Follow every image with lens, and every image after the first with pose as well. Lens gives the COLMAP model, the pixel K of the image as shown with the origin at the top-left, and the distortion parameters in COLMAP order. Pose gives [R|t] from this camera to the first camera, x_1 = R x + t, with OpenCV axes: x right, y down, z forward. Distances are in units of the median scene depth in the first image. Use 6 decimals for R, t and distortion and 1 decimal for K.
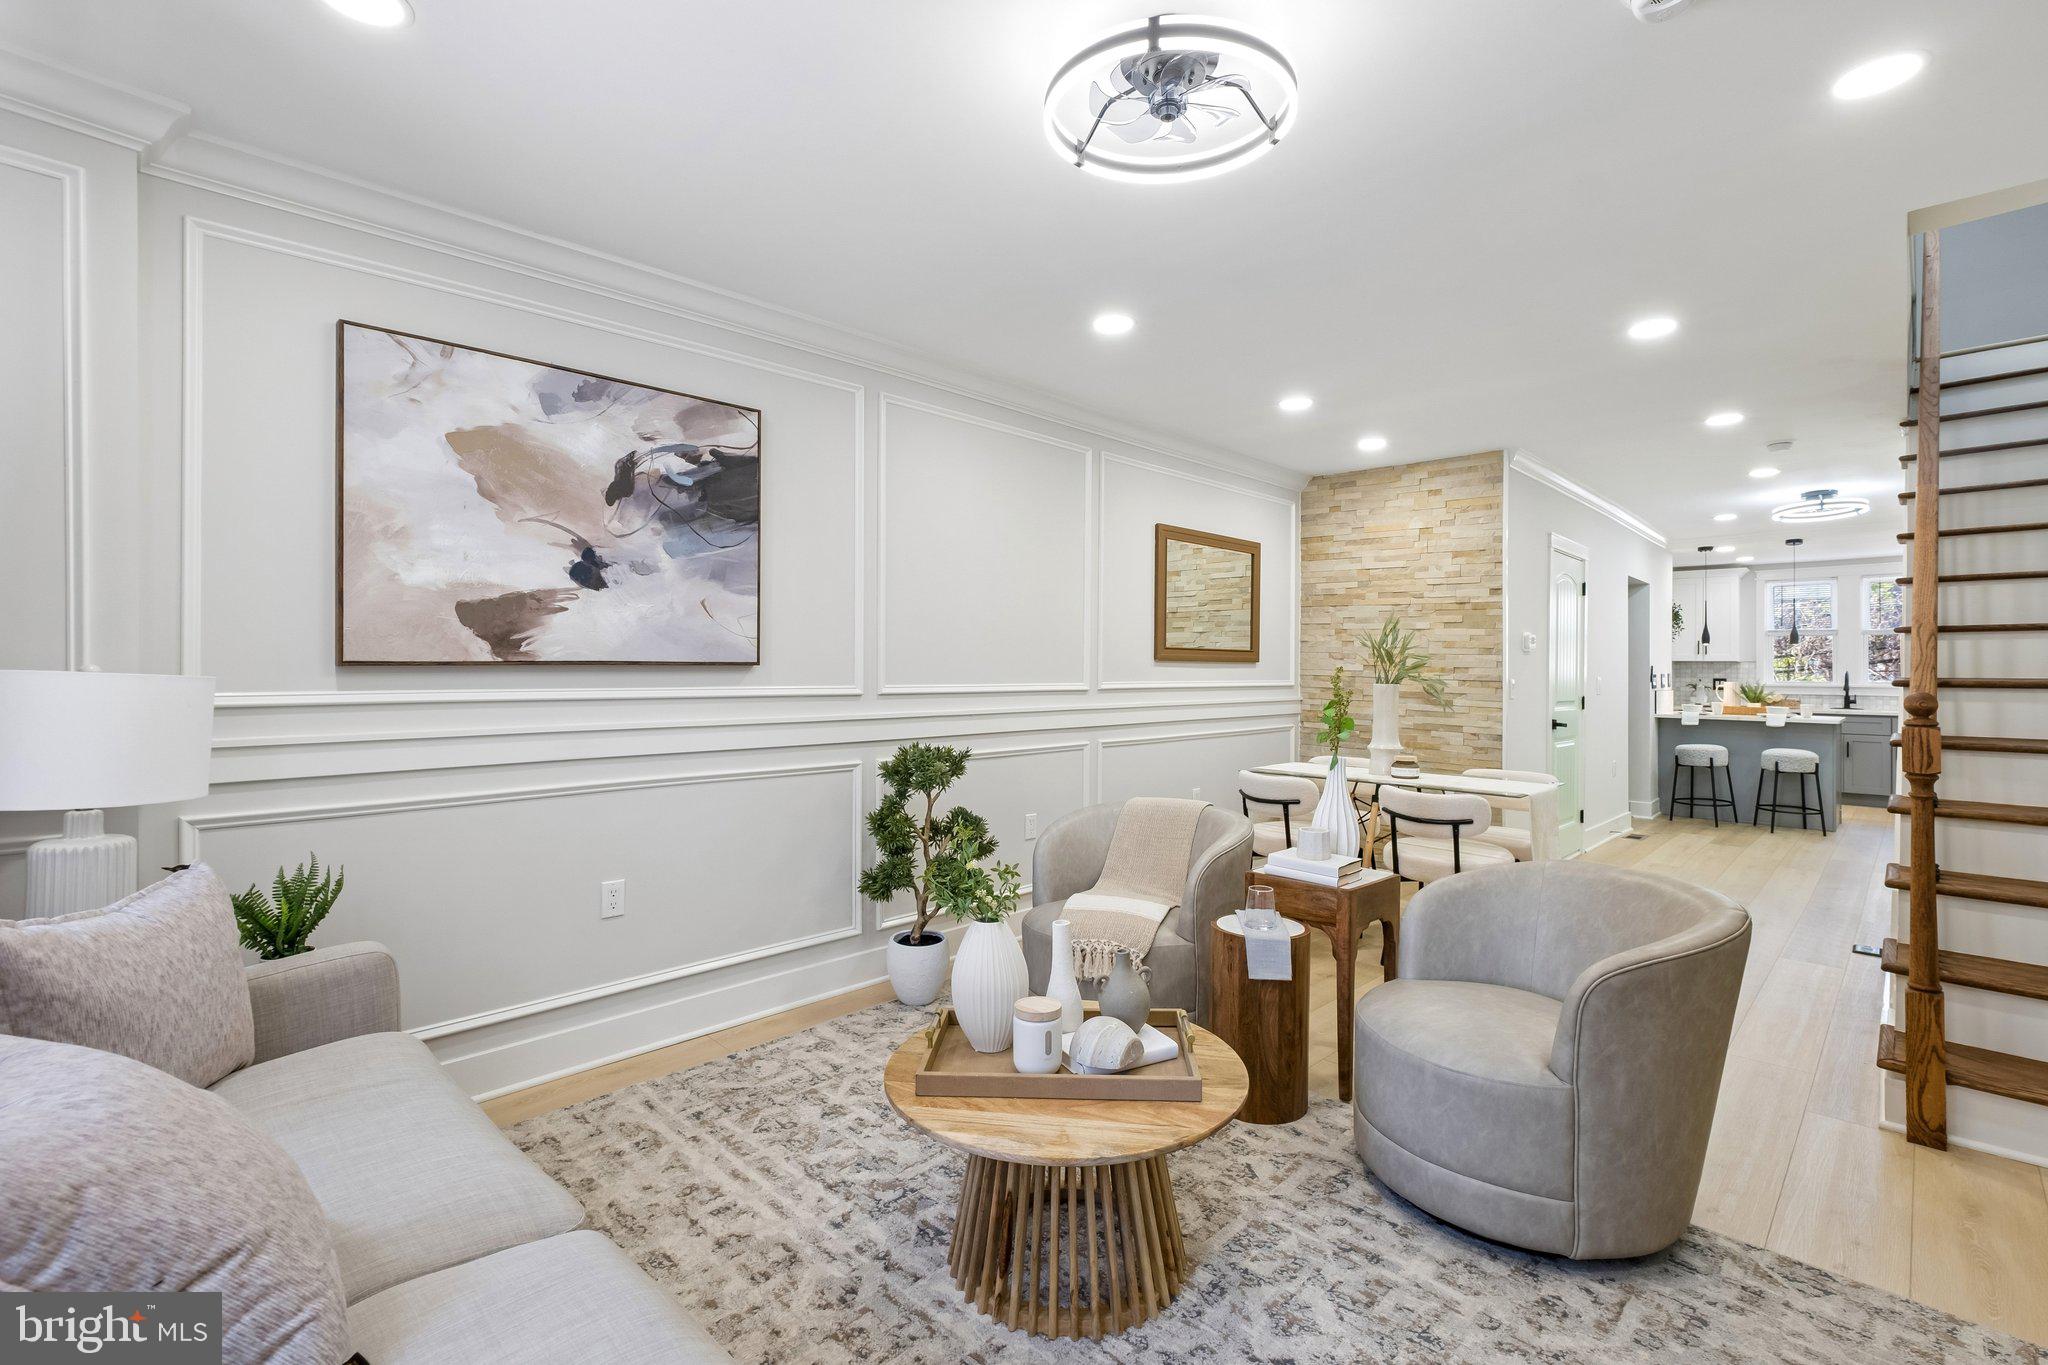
lens RADIAL K [[918.3, 0, 1033.9], [0, 918.3, 660.7], [0, 0, 1]] dist [-0.002390, -0.000708]
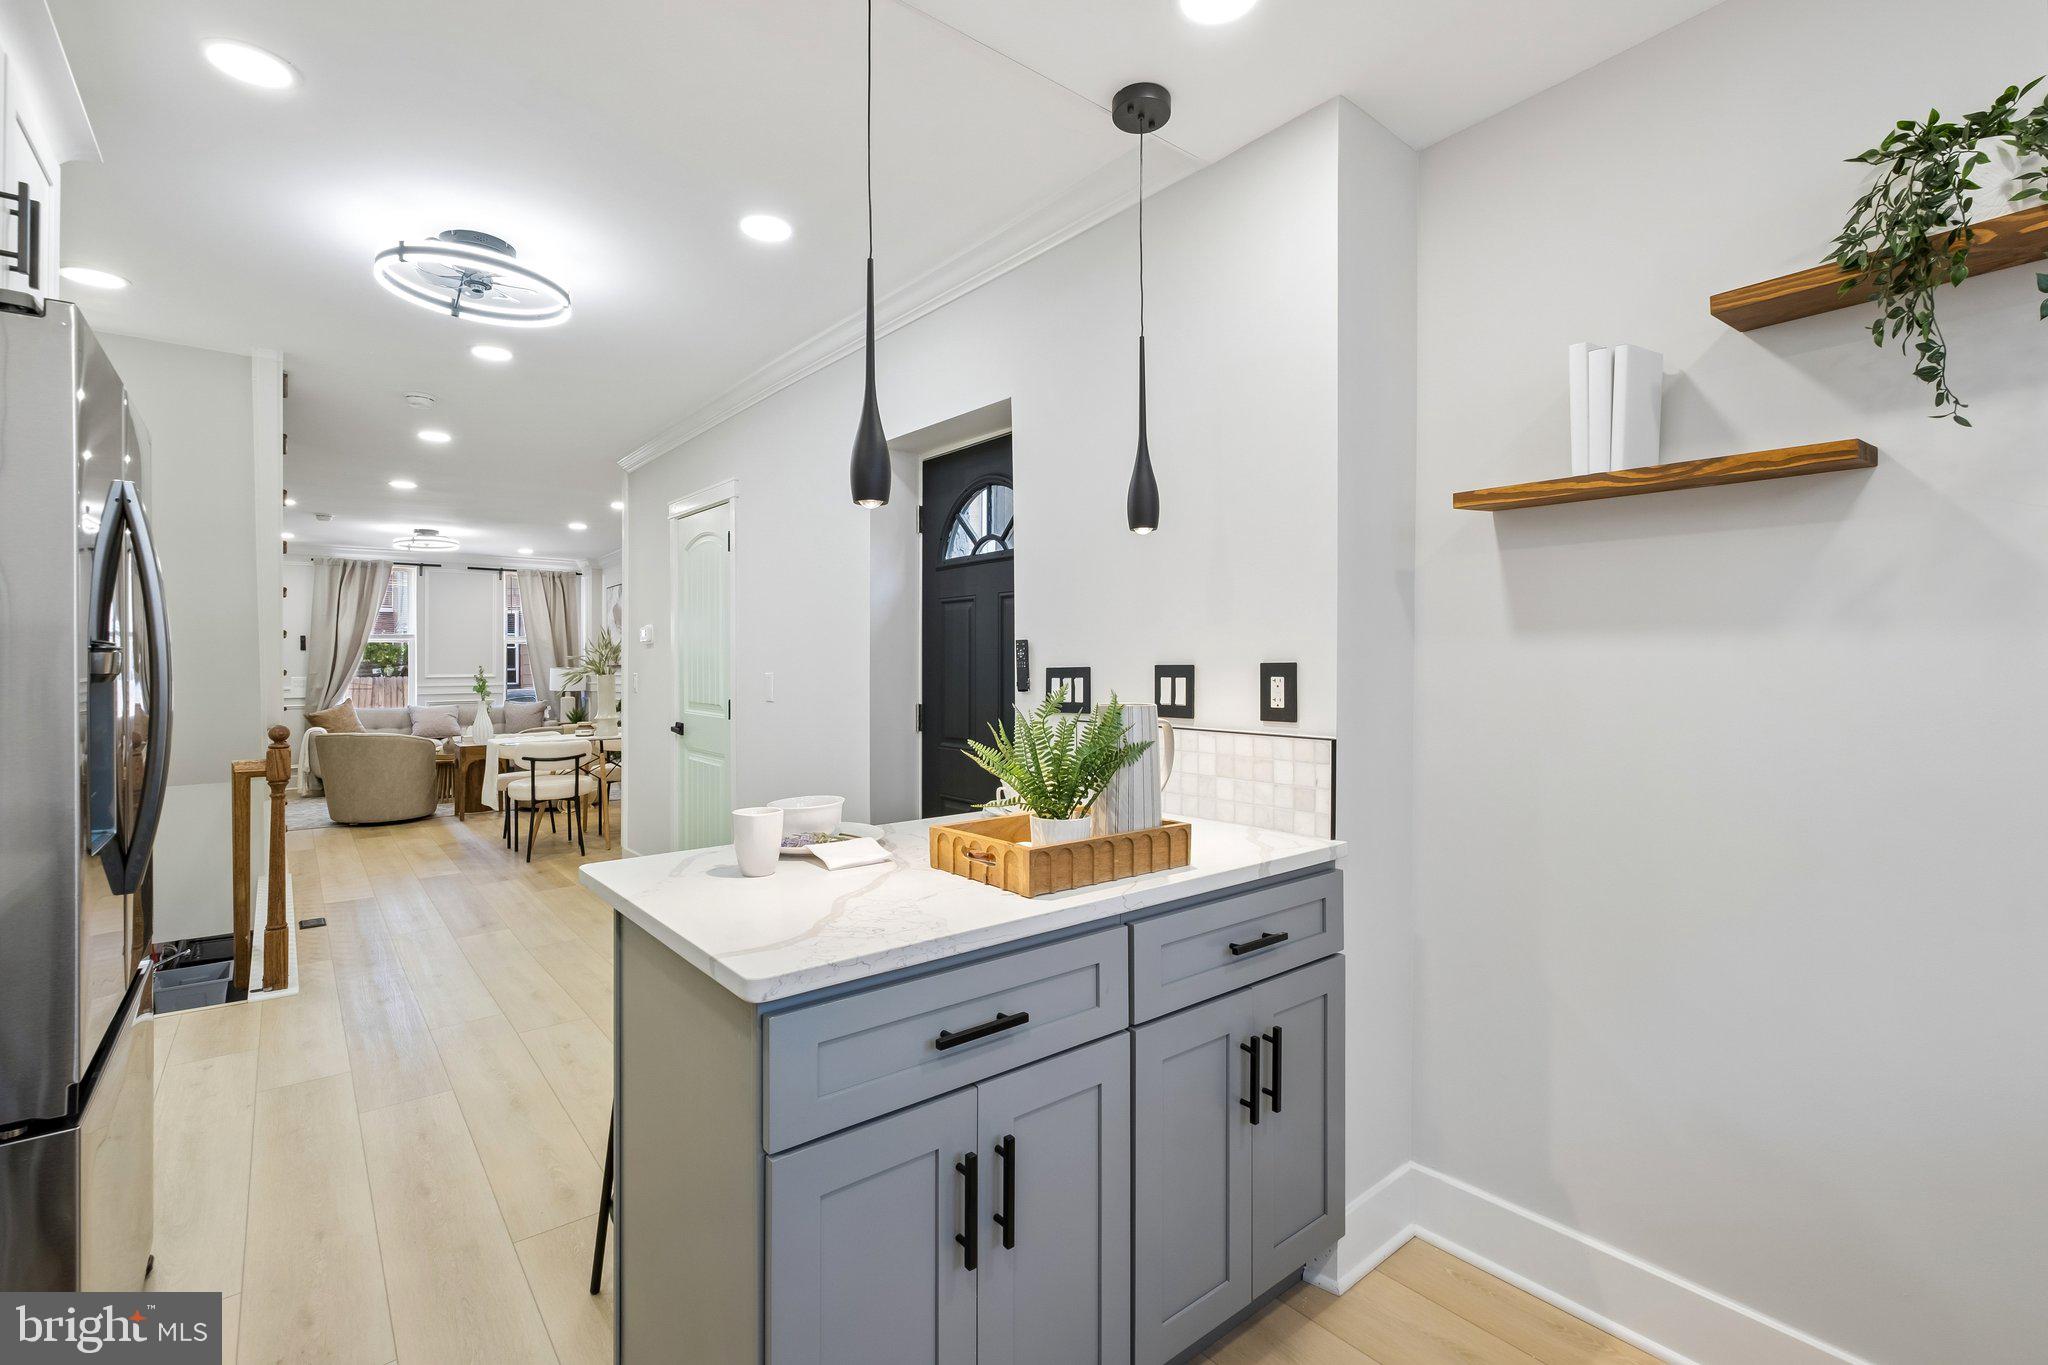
lens RADIAL K [[908.2, 0, 1020.2], [0, 908.2, 654.9], [0, 0, 1]] dist [-0.001099, -0.000093]
pose [[-0.117328, -0.015750, -0.992968, 1.520526], [0.014087, 0.999747, -0.017522, 0.025042], [0.992993, -0.016044, -0.117077, 1.584065]]
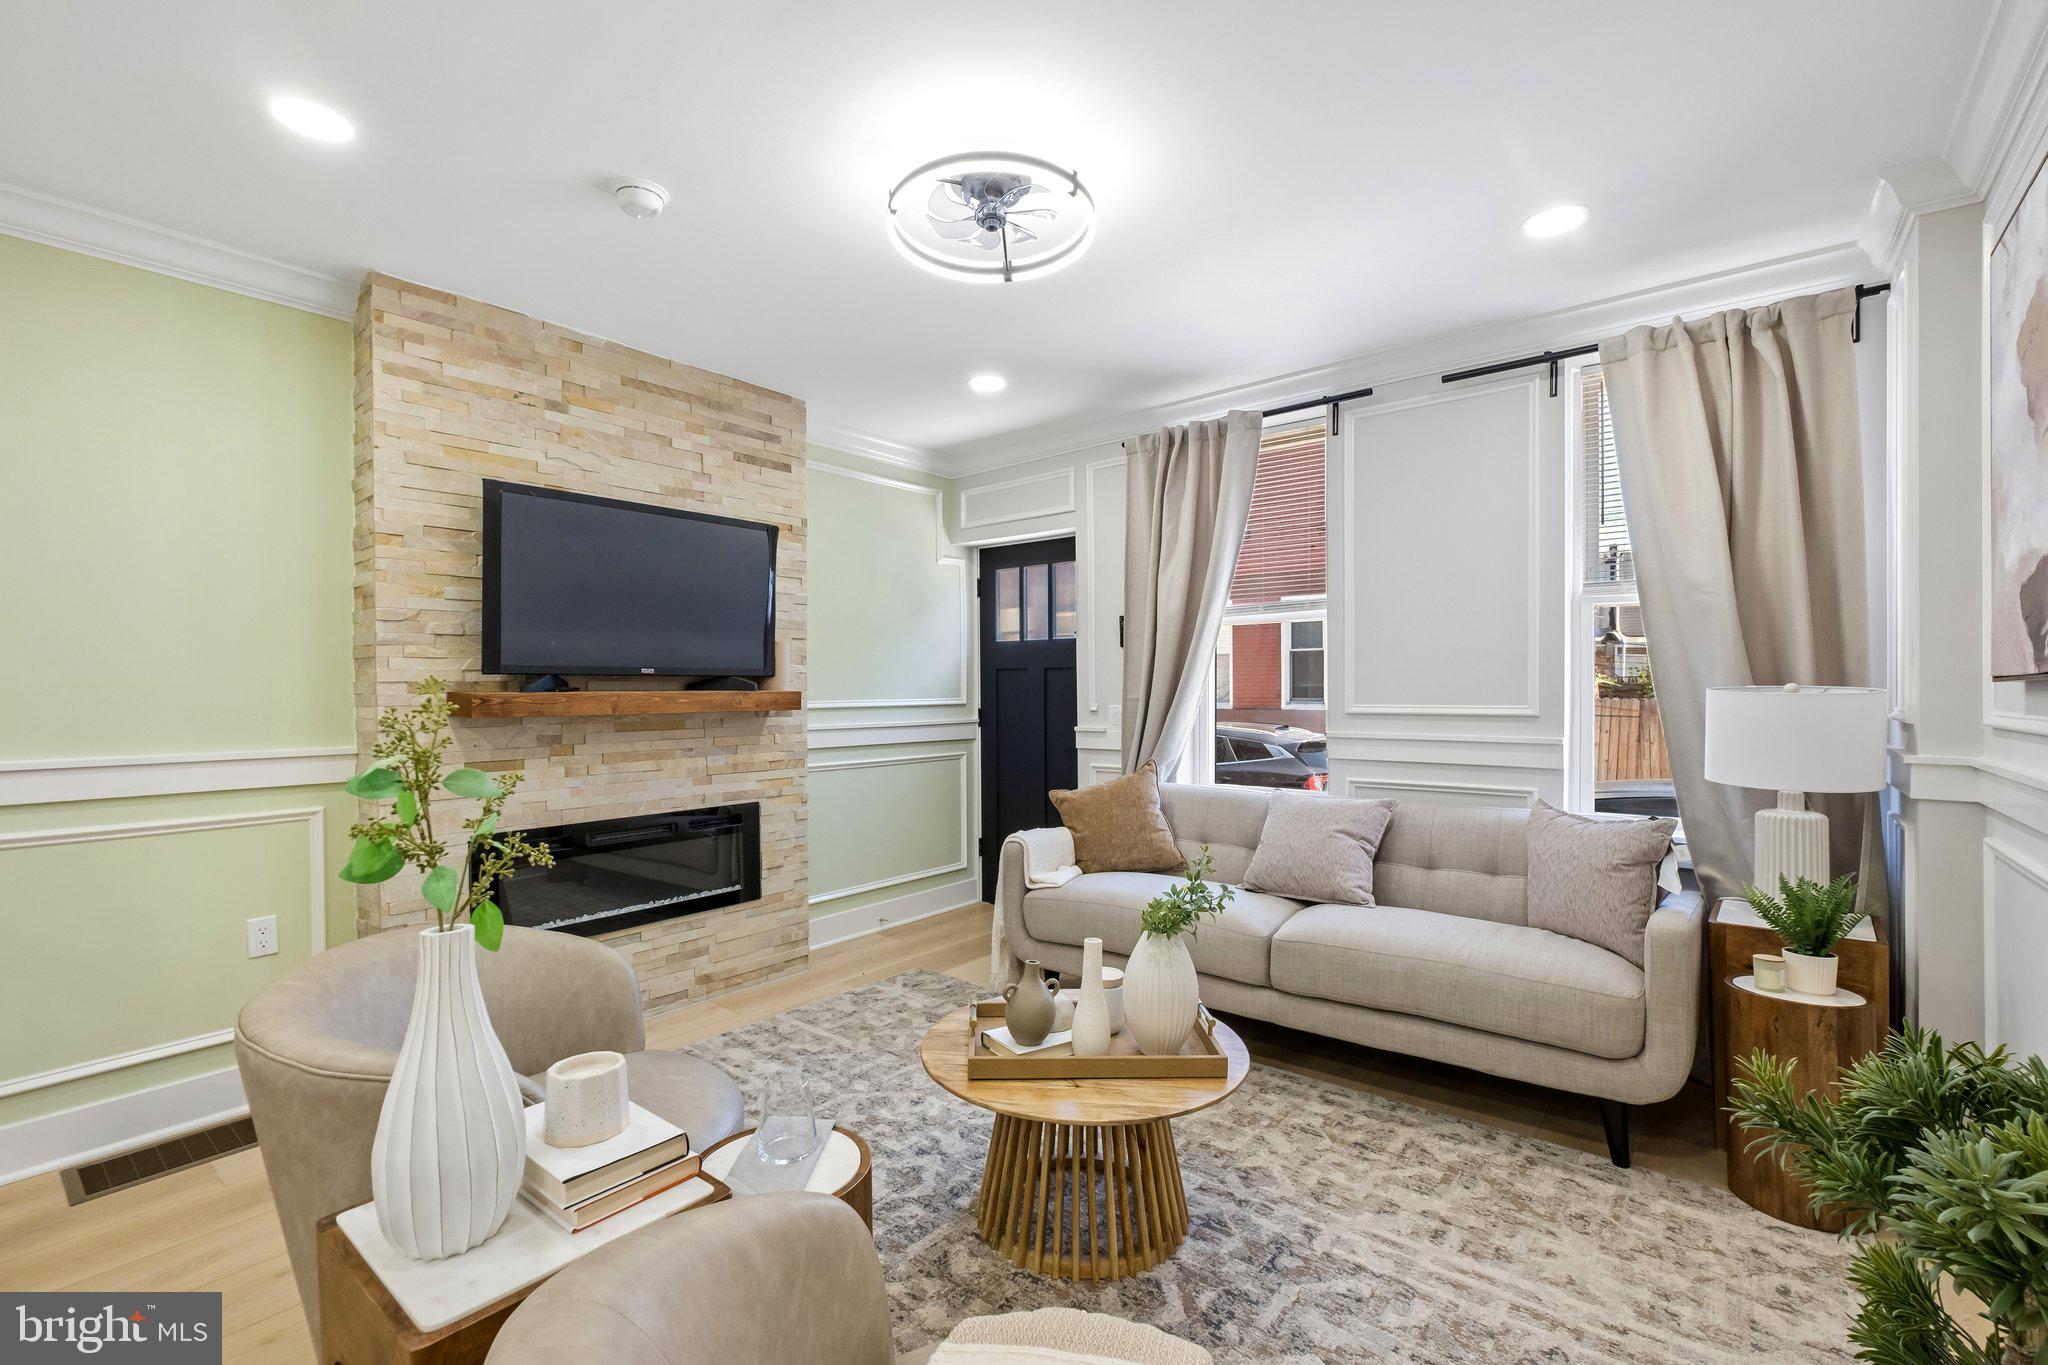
lens RADIAL K [[897.9, 0, 1020.2], [0, 897.9, 689.0], [0, 0, 1]] dist [-0.001481, -0.000231]
pose [[-0.995949, -0.000505, -0.089917, 0.078168], [0.000118, 0.999976, -0.006922, 0.007632], [0.089919, -0.006905, -0.995925, 0.778673]]
